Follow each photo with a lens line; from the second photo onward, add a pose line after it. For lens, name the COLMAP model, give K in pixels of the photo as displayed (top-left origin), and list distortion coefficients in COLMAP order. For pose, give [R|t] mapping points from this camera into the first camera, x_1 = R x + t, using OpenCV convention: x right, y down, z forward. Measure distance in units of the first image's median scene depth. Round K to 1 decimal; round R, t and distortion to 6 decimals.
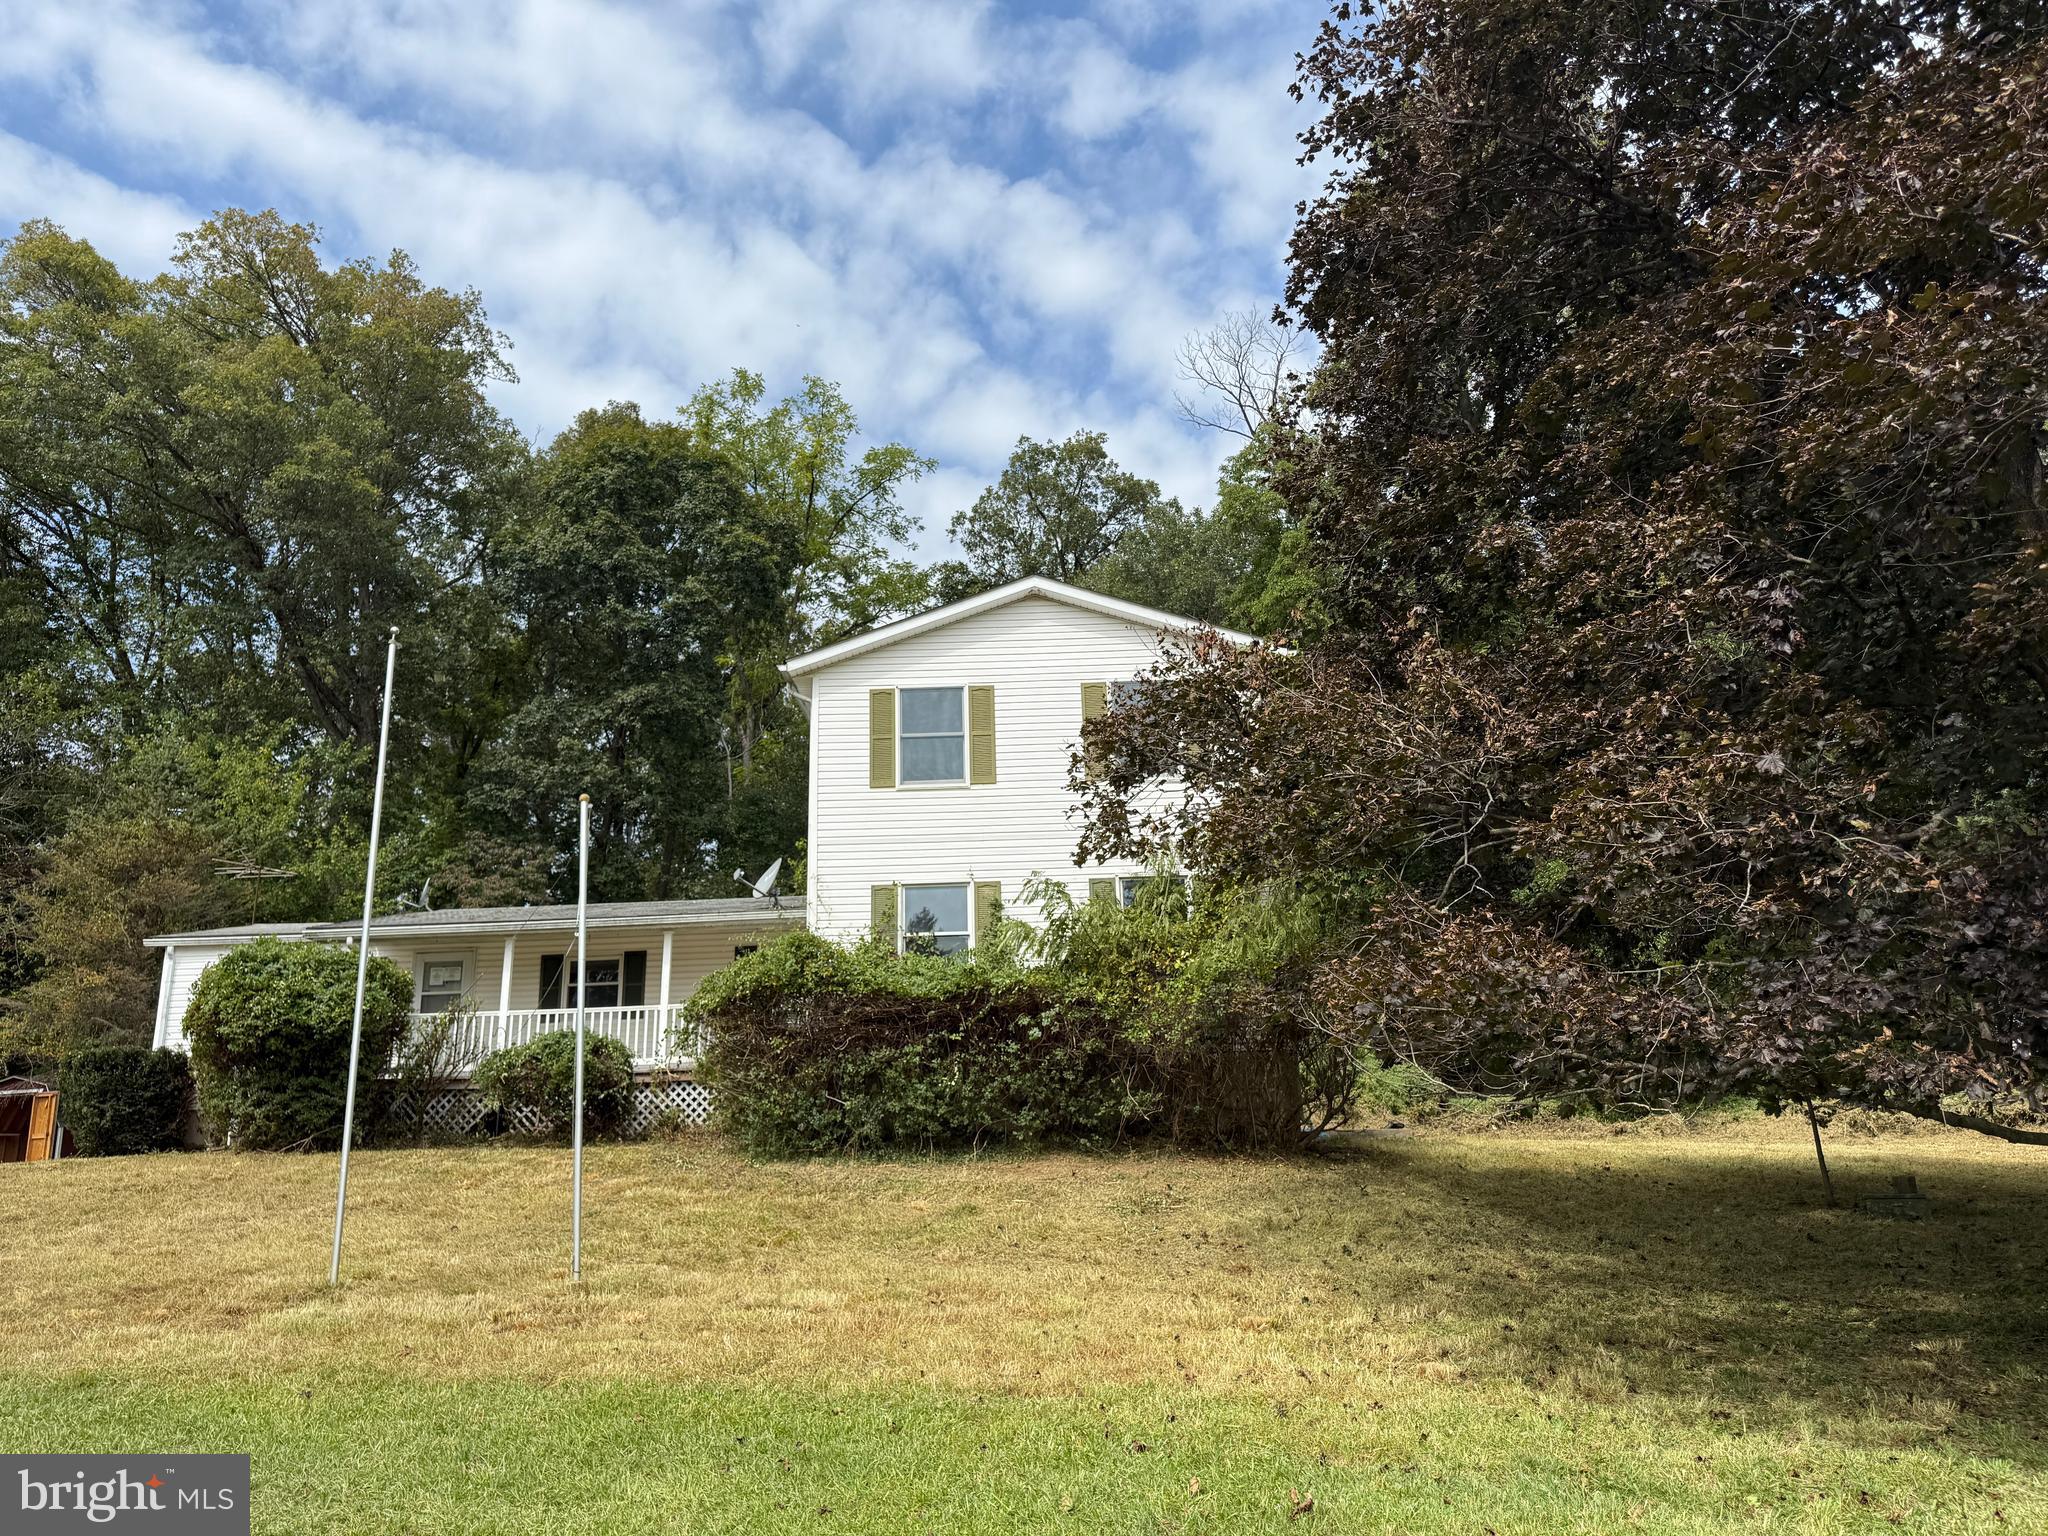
lens RADIAL K [[1437.9, 0, 1024.0], [0, 1437.9, 768.0], [0, 0, 1]] dist [0.089284, -0.118199]
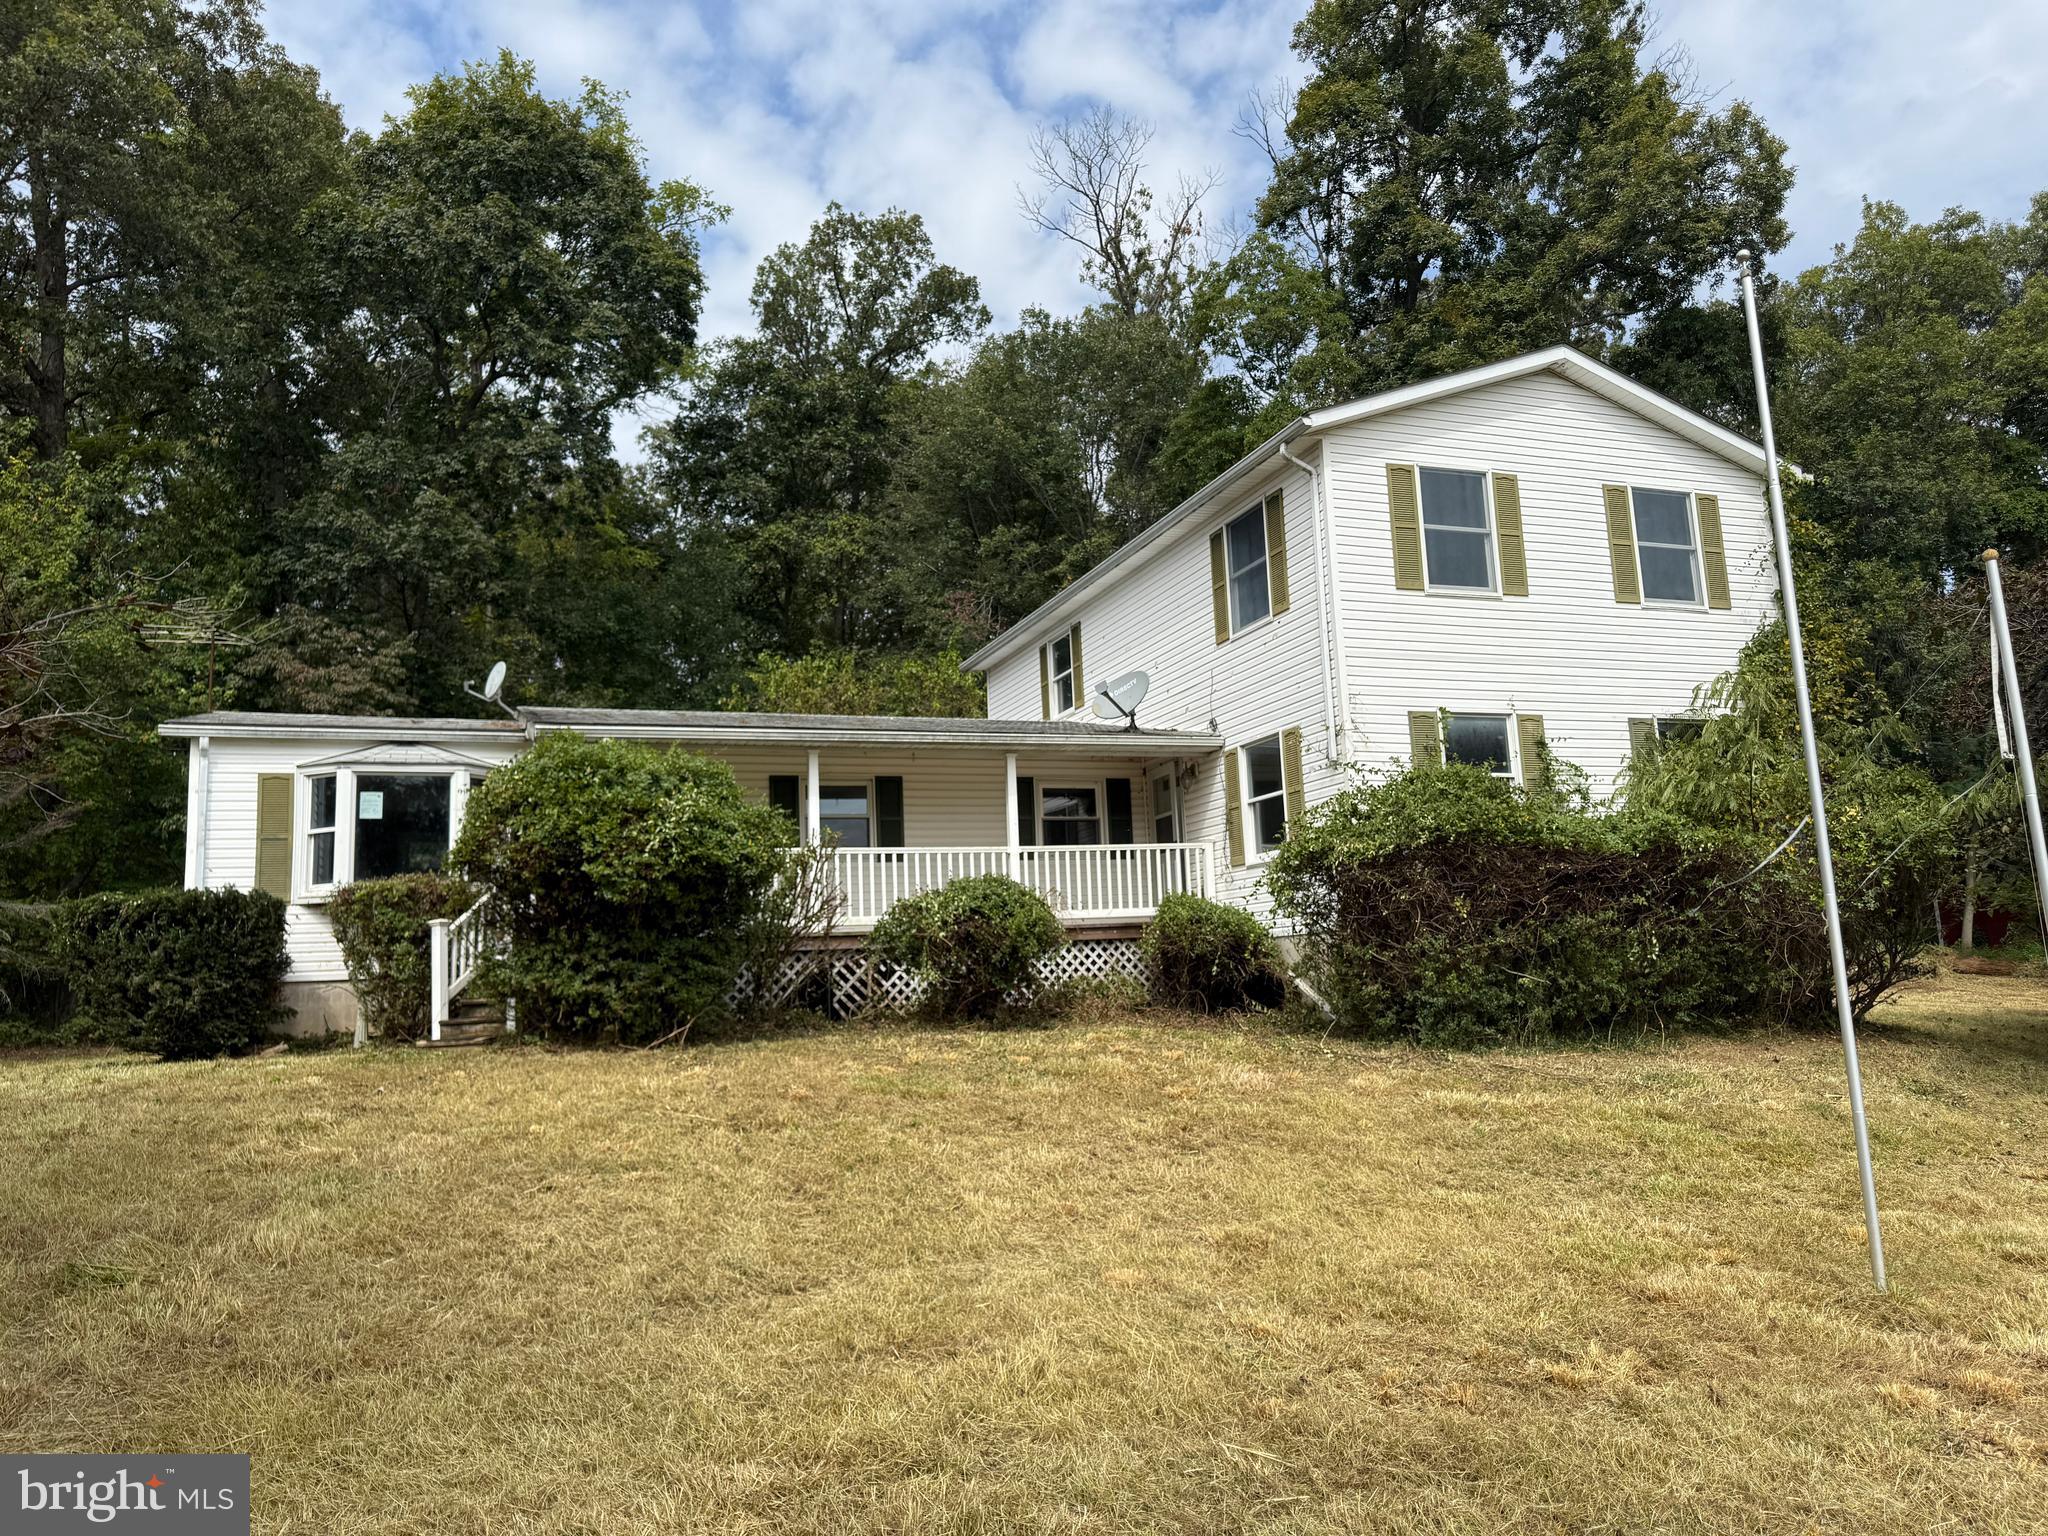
lens RADIAL K [[1437.9, 0, 1024.0], [0, 1437.9, 768.0], [0, 0, 1]] dist [0.089284, -0.118199]
pose [[0.931593, 0.044993, 0.360709, -0.571767], [-0.082616, 0.992548, 0.089566, 0.056544], [-0.353991, -0.113240, 0.928368, 0.314437]]
